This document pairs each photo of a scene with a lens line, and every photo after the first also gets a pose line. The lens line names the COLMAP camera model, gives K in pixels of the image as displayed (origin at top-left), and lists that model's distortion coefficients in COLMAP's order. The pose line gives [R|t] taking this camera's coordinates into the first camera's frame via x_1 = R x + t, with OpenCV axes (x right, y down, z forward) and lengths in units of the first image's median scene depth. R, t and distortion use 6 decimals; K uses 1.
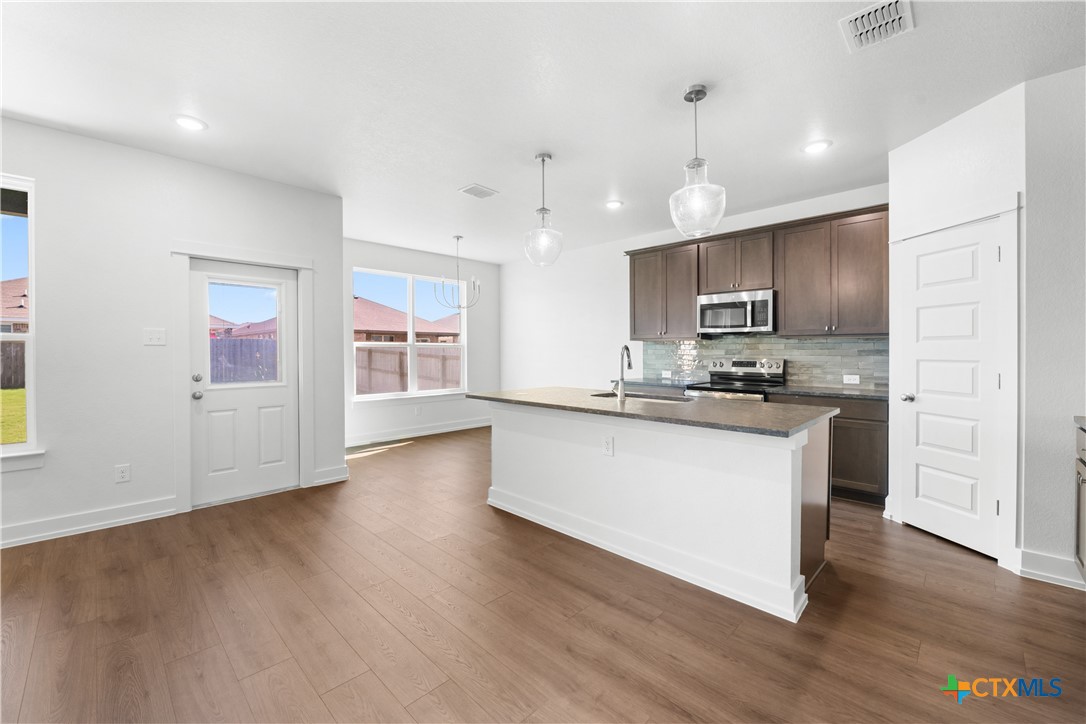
lens RADIAL K [[441.4, 0, 550.3], [0, 441.4, 351.9], [0, 0, 1]] dist [-0.011487, -0.000264]
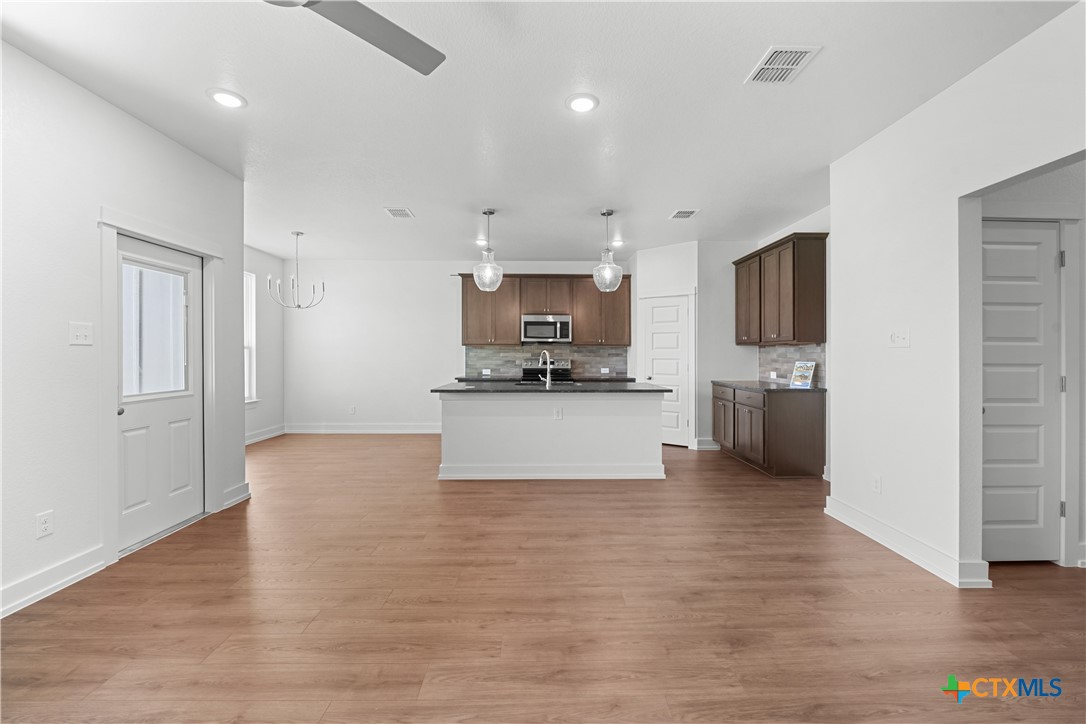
lens RADIAL K [[441.4, 0, 550.3], [0, 441.4, 351.9], [0, 0, 1]] dist [-0.011487, -0.000264]
pose [[0.704031, 0.005307, 0.710150, -0.729053], [-0.000946, 0.999978, -0.006535, 0.000314], [-0.710169, 0.003929, 0.704020, -0.073301]]
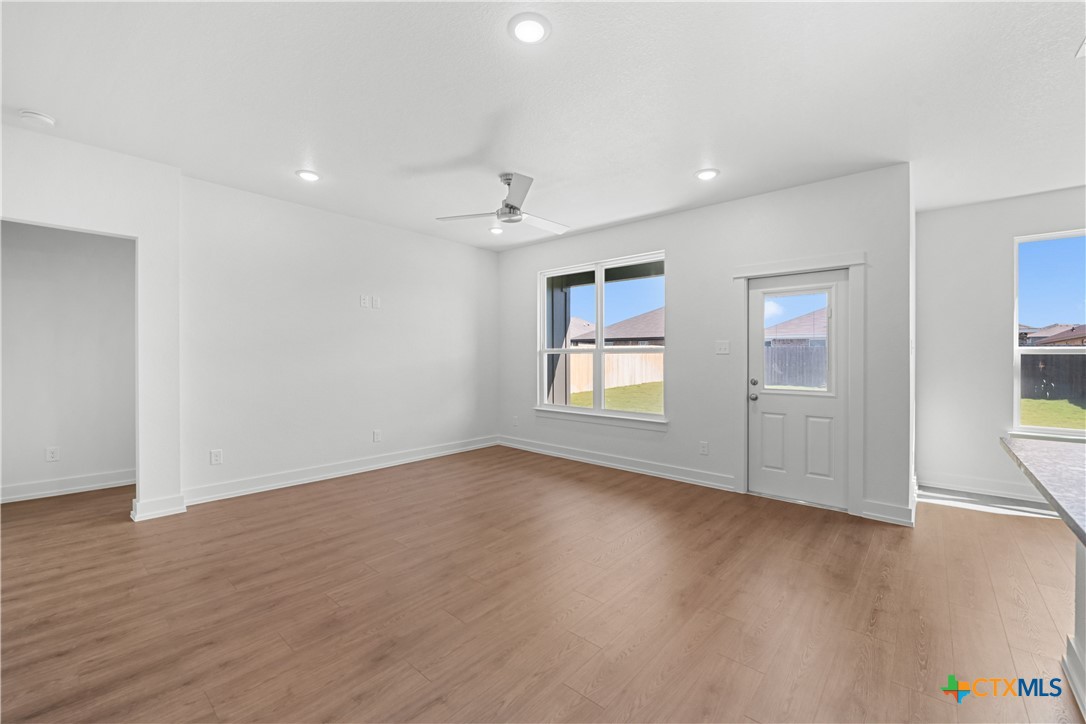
lens RADIAL K [[437.8, 0, 543.0], [0, 437.8, 362.0], [0, 0, 1]] dist [-0.011653, -0.000215]
pose [[0.041672, 0.008716, -0.999093, 0.292262], [-0.006638, 0.999942, 0.008447, 0.000680], [0.999109, 0.006280, 0.041727, 0.354584]]
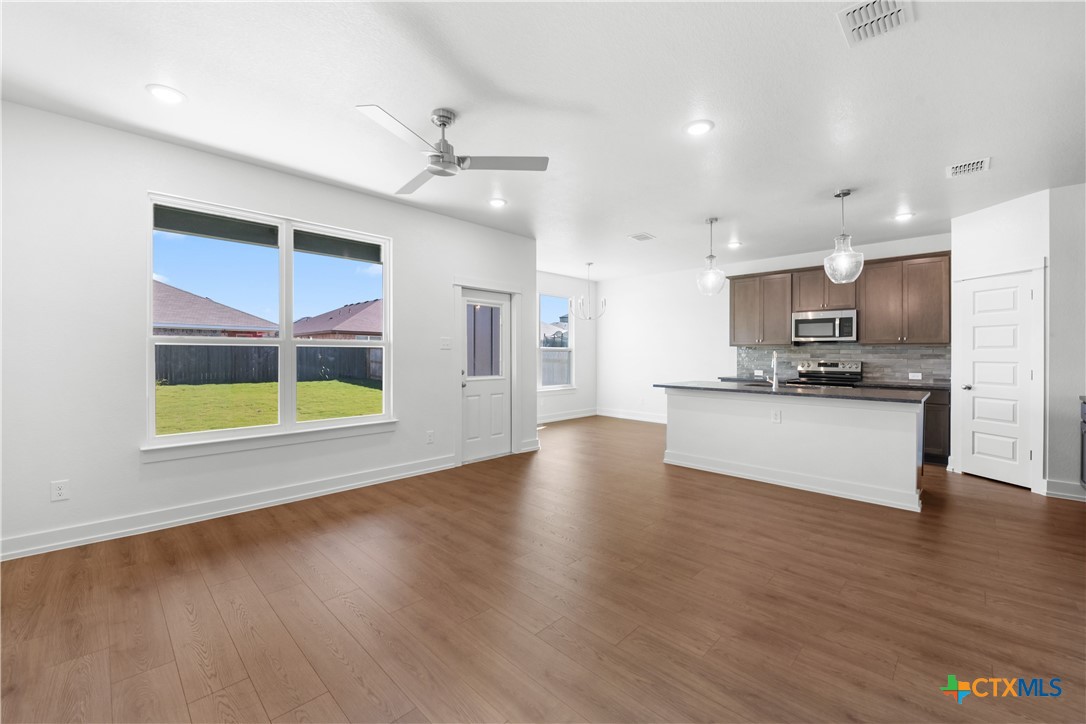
lens RADIAL K [[439.4, 0, 547.6], [0, 439.4, 352.9], [0, 0, 1]] dist [-0.014008, -0.000600]
pose [[0.999962, 0.004452, -0.007472, -0.466615], [-0.004478, 0.999984, -0.003565, 0.000370], [0.007456, 0.003598, 0.999966, -0.376625]]
